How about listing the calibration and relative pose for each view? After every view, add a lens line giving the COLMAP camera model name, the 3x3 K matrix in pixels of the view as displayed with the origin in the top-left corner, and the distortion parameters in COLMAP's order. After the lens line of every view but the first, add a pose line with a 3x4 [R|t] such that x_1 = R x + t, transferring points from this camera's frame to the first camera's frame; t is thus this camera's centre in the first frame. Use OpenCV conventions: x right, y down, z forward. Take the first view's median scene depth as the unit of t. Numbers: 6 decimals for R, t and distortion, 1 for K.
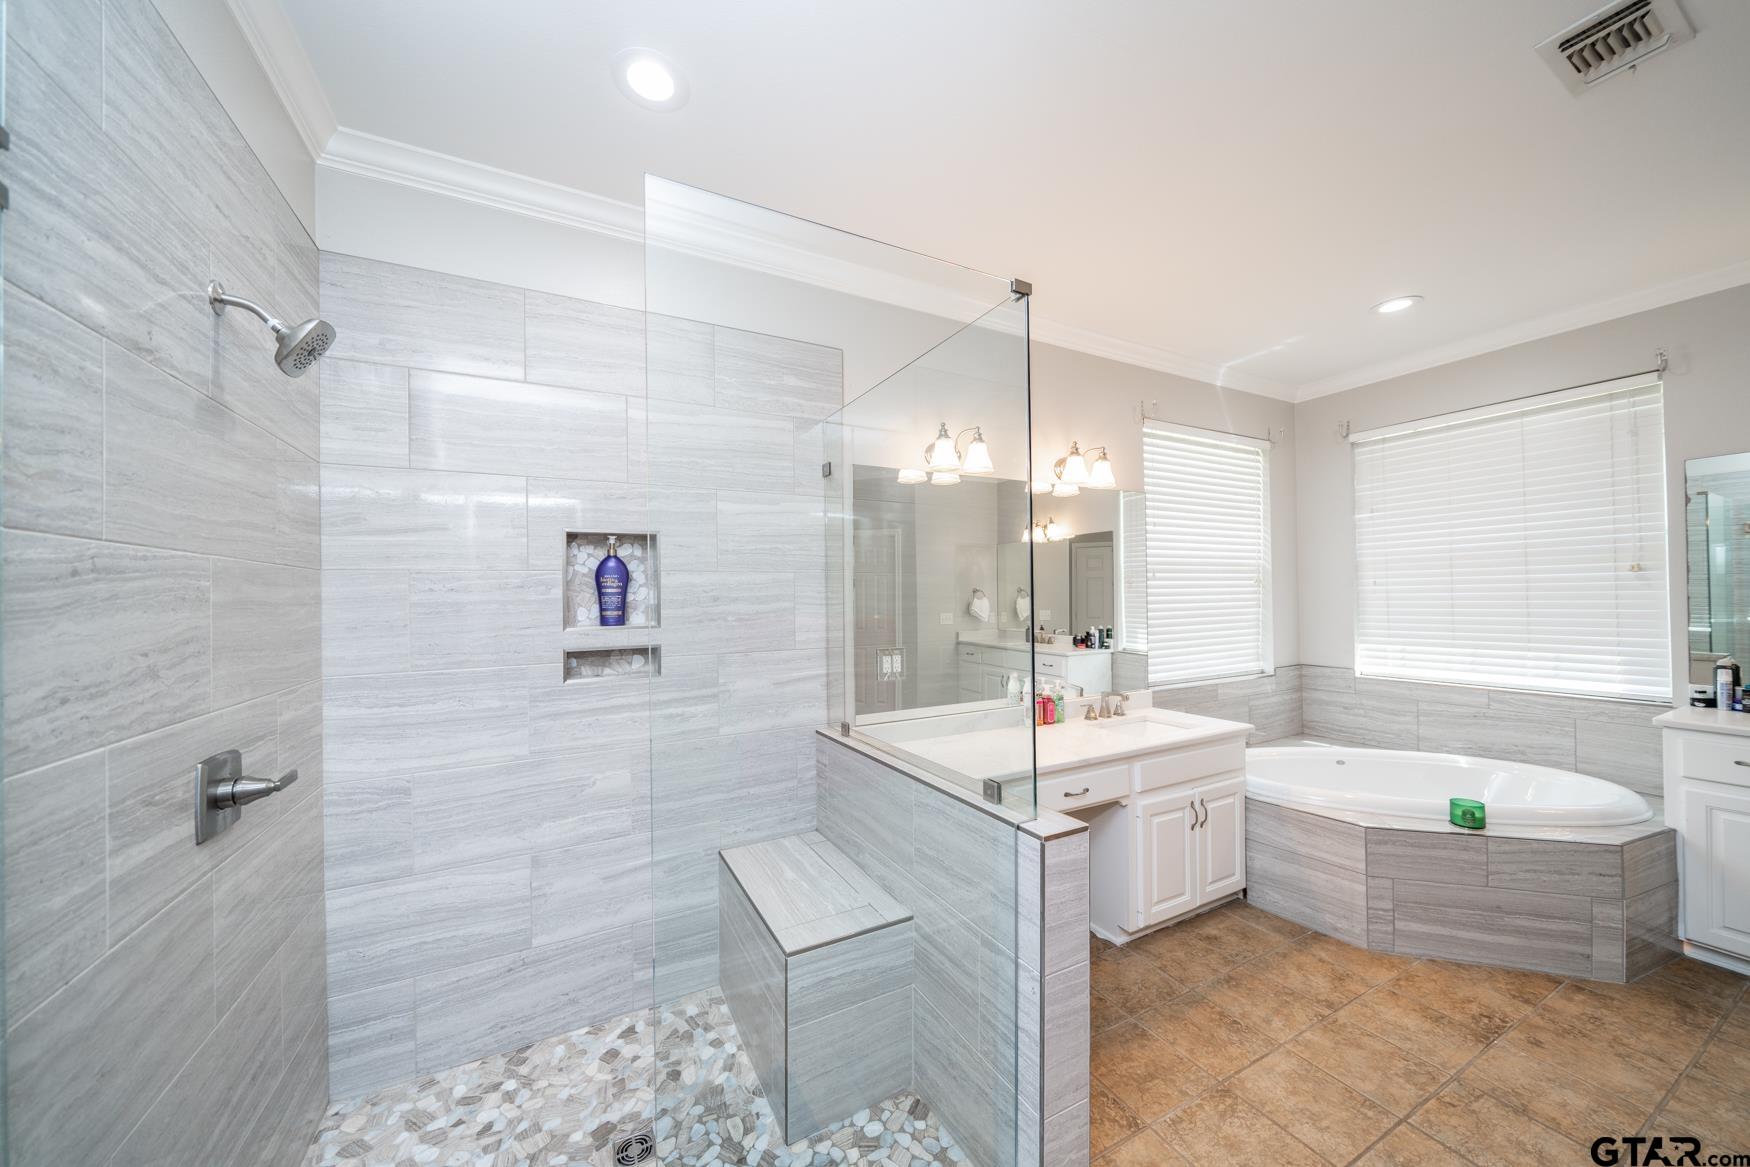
lens RADIAL K [[598.3, 0, 871.6], [0, 598.3, 595.6], [0, 0, 1]] dist [-0.001347, -0.000261]
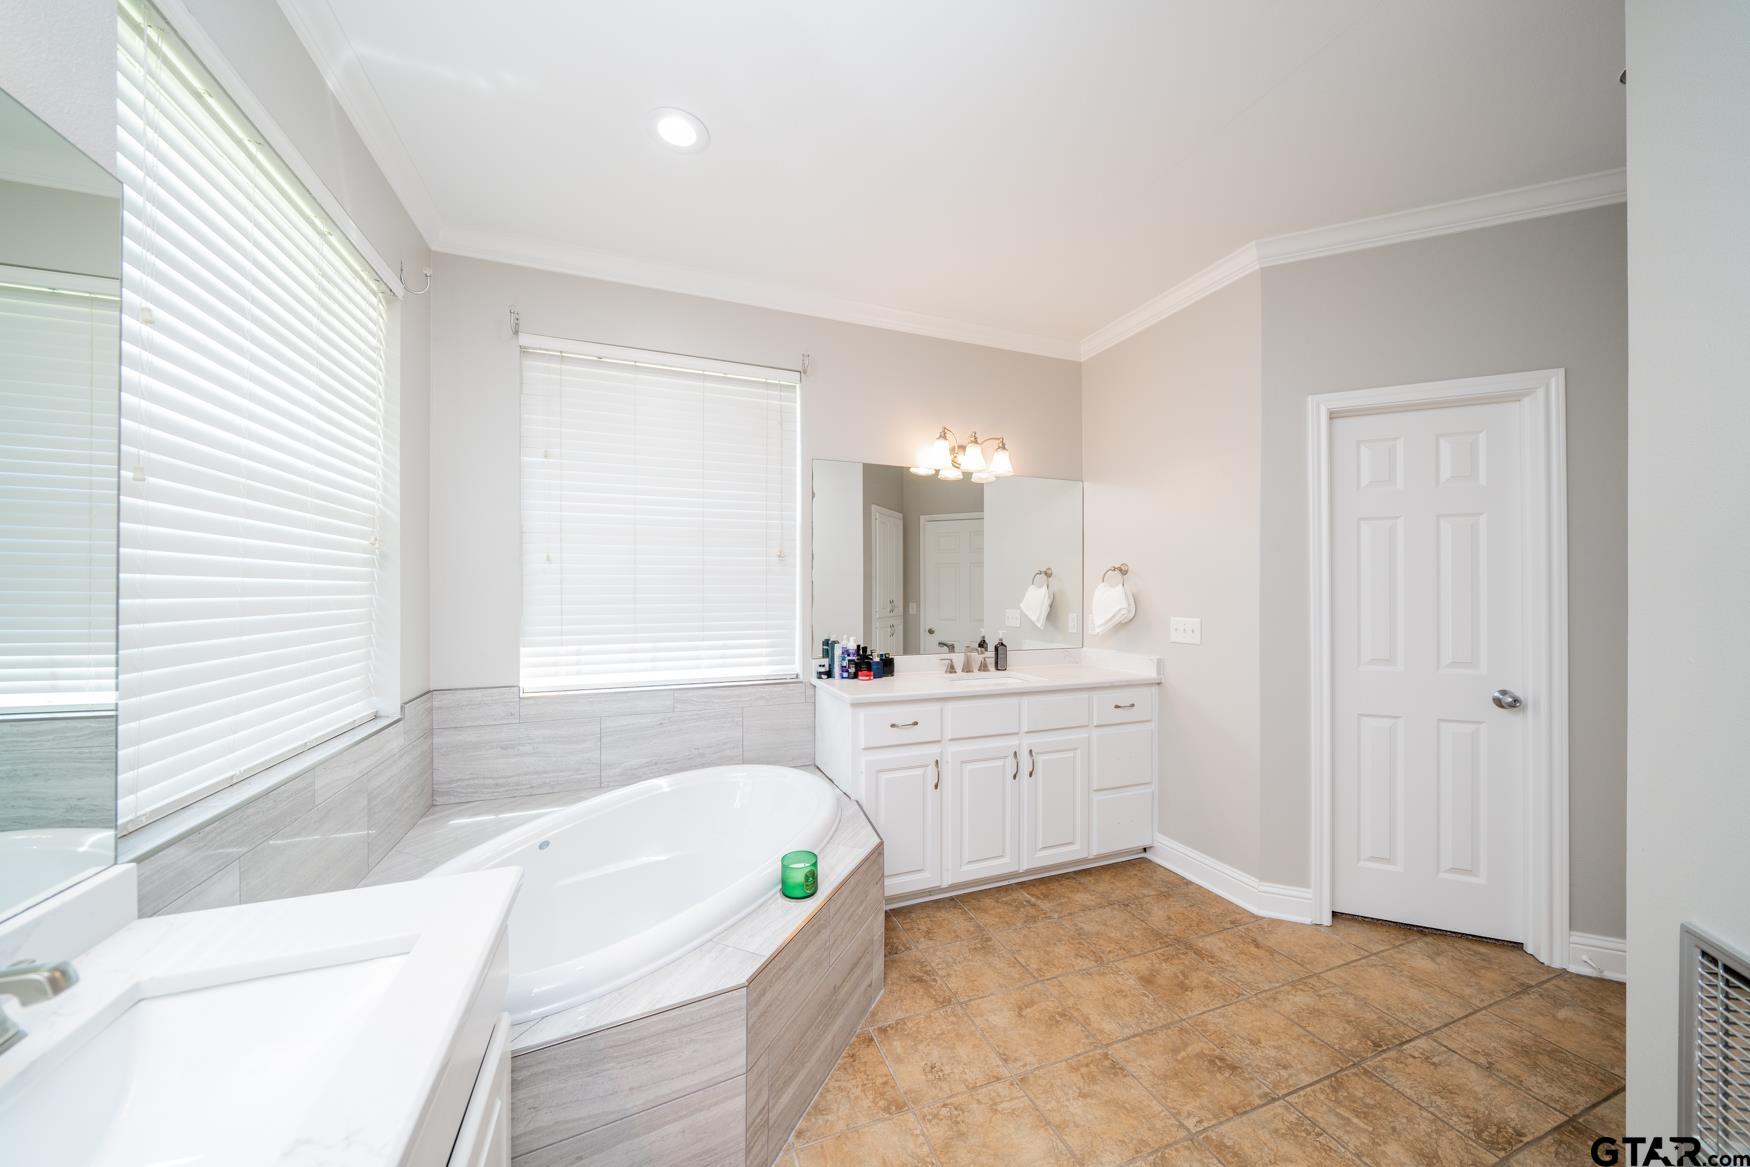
lens RADIAL K [[603.3, 0, 875.0], [0, 603.3, 583.5], [0, 0, 1]] dist [-0.001753, -0.000070]
pose [[0.111821, 0.023839, 0.993442, 0.246063], [-0.004864, 0.999713, -0.023442, 0.030401], [-0.993716, -0.002210, 0.111905, 0.717245]]
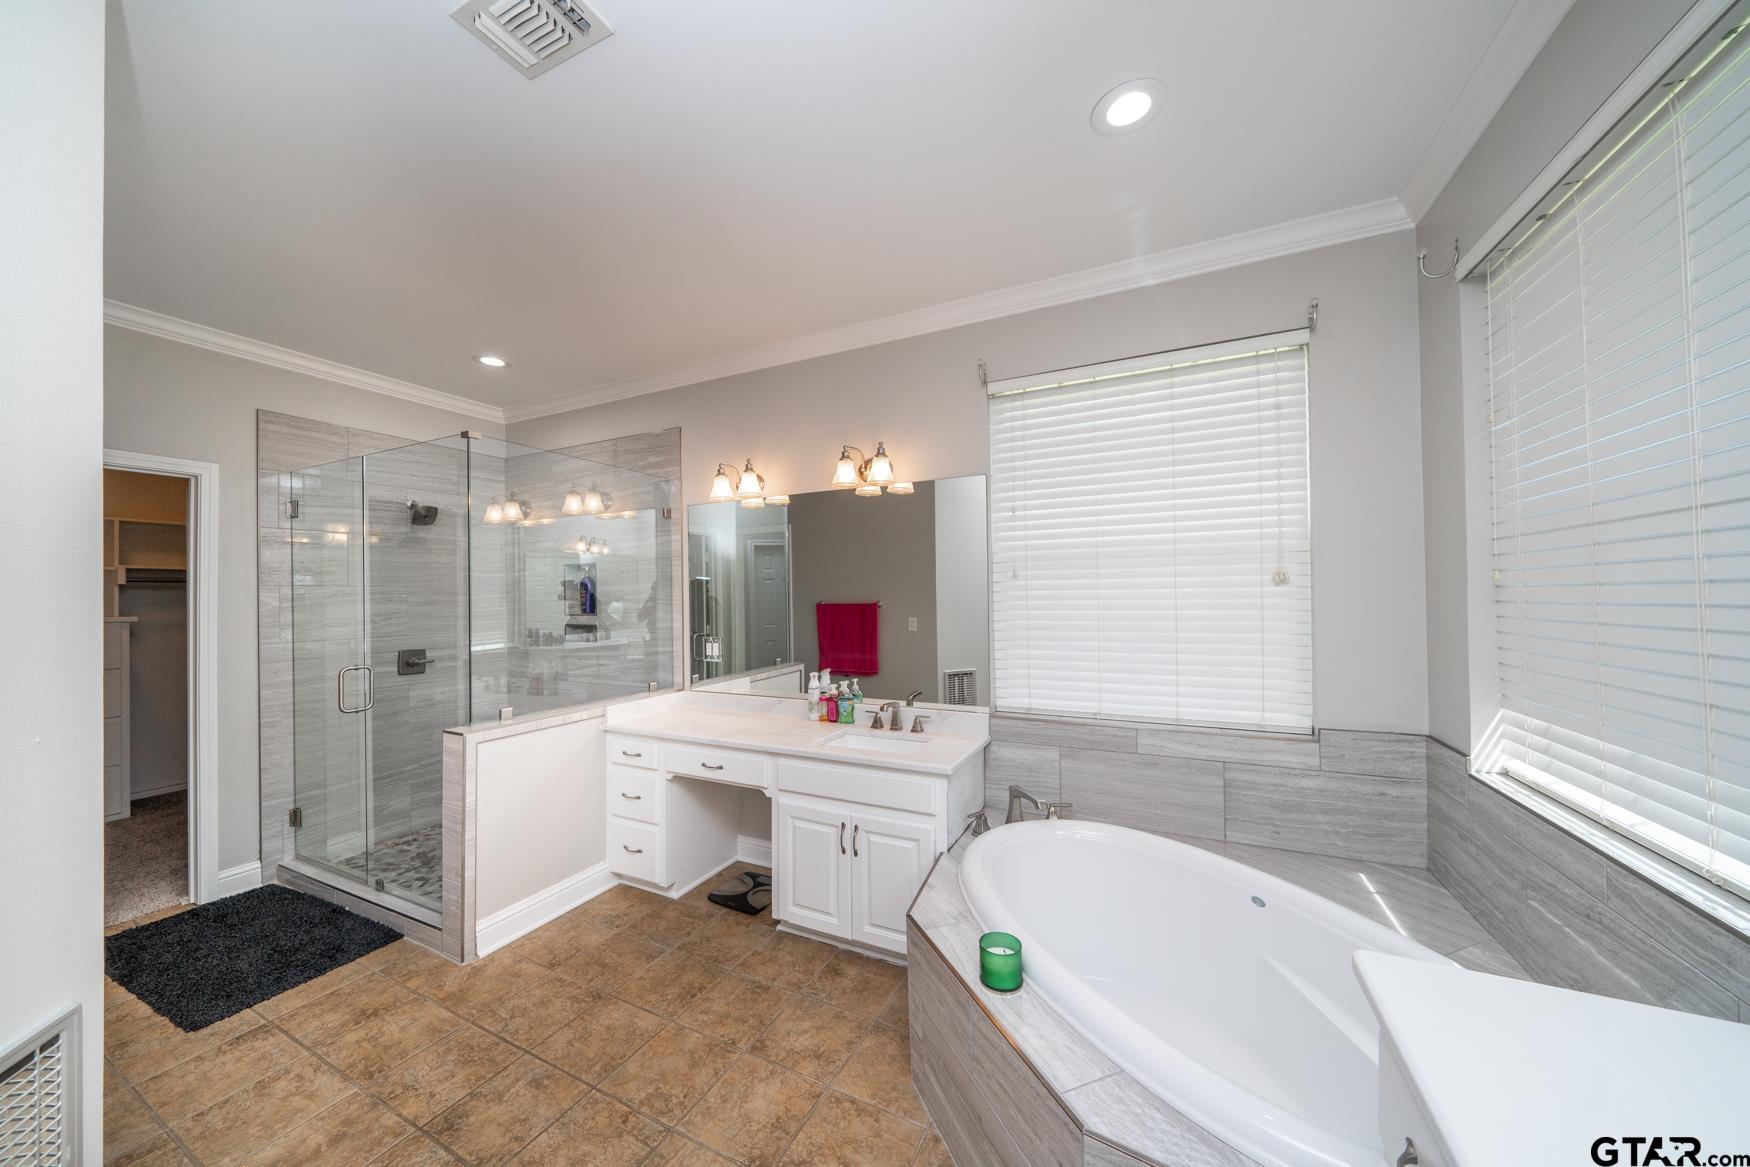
lens RADIAL K [[598.3, 0, 871.6], [0, 598.3, 595.6], [0, 0, 1]] dist [-0.001347, -0.000261]
pose [[0.589752, 0.007049, -0.807554, 1.221465], [0.005319, 0.999906, 0.012612, -0.019404], [0.807567, -0.011733, 0.589659, 0.458287]]
